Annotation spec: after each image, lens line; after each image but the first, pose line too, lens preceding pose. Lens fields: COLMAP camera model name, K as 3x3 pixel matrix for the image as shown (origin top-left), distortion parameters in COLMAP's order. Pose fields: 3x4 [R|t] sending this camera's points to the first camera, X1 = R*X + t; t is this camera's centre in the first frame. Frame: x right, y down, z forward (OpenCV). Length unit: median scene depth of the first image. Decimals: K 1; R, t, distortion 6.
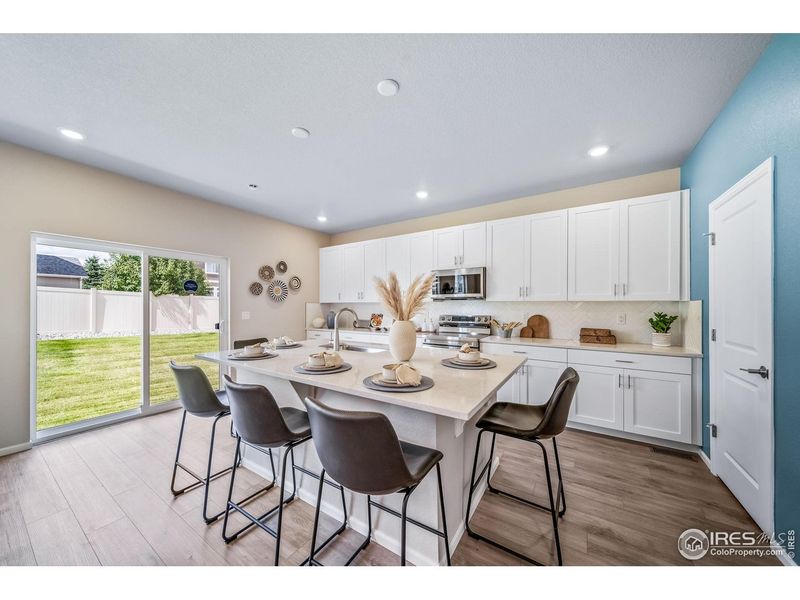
lens RADIAL K [[283.6, 0, 397.5], [0, 283.6, 303.8], [0, 0, 1]] dist [0.008318, -0.001792]
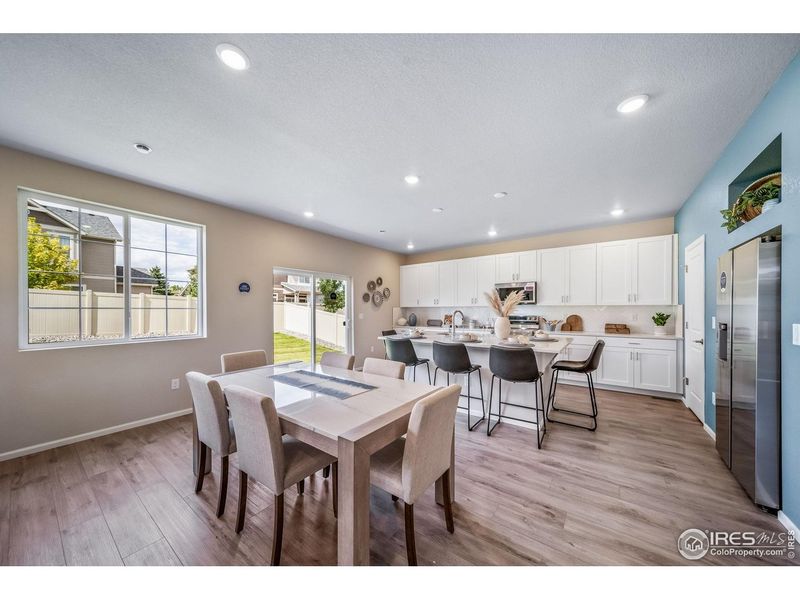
lens RADIAL K [[283.6, 0, 395.8], [0, 283.6, 309.3], [0, 0, 1]] dist [0.008318, -0.001792]
pose [[0.997933, -0.003706, -0.064159, -0.315979], [0.004123, 0.999971, 0.006361, -0.002457], [0.064133, -0.006612, 0.997919, -0.495222]]
